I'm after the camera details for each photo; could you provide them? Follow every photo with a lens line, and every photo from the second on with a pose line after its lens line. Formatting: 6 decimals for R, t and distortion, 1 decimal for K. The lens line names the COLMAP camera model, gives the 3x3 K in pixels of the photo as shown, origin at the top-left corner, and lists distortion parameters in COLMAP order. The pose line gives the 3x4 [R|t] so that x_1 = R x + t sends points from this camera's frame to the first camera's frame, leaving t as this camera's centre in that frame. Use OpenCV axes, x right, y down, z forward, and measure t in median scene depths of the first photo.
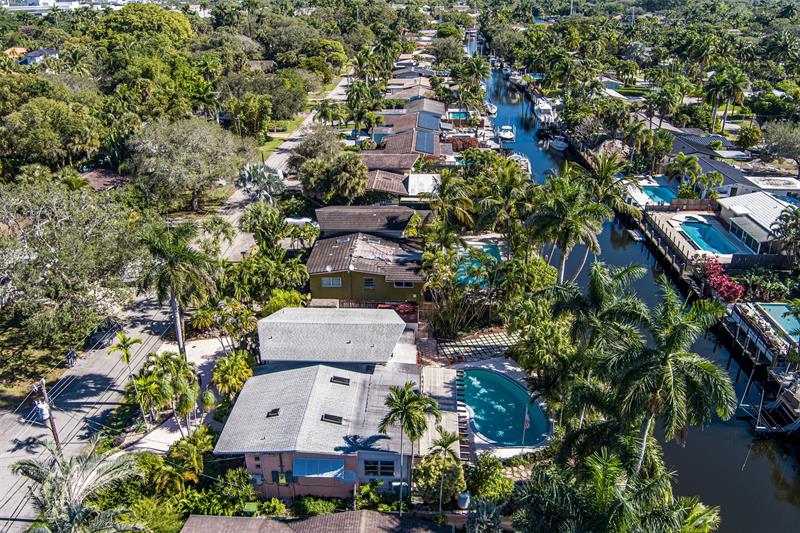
lens RADIAL K [[648.6, 0, 400.0], [0, 648.6, 266.5], [0, 0, 1]] dist [-0.085361, 0.039311]
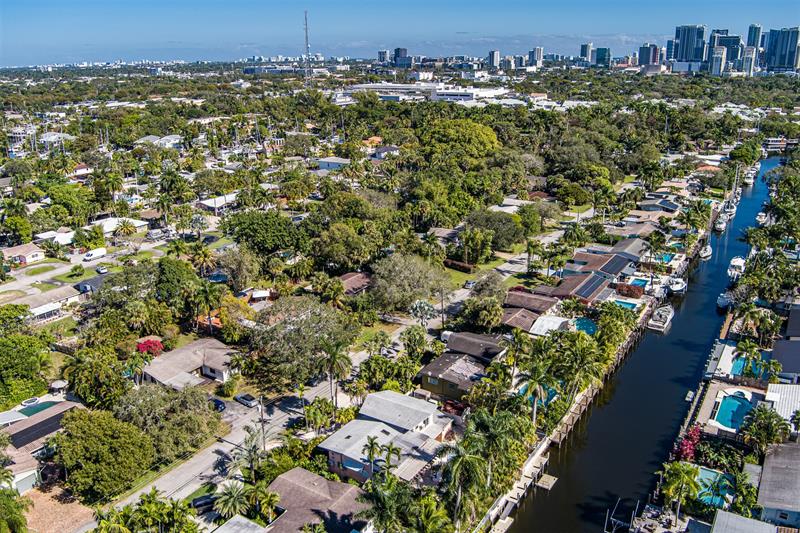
lens RADIAL K [[648.6, 0, 400.0], [0, 648.6, 266.5], [0, 0, 1]] dist [-0.085361, 0.039311]
pose [[0.862046, 0.154804, -0.482609, 0.475120], [-0.198364, 0.979304, -0.040196, -0.148132], [0.466398, 0.130383, 0.874913, -0.468849]]
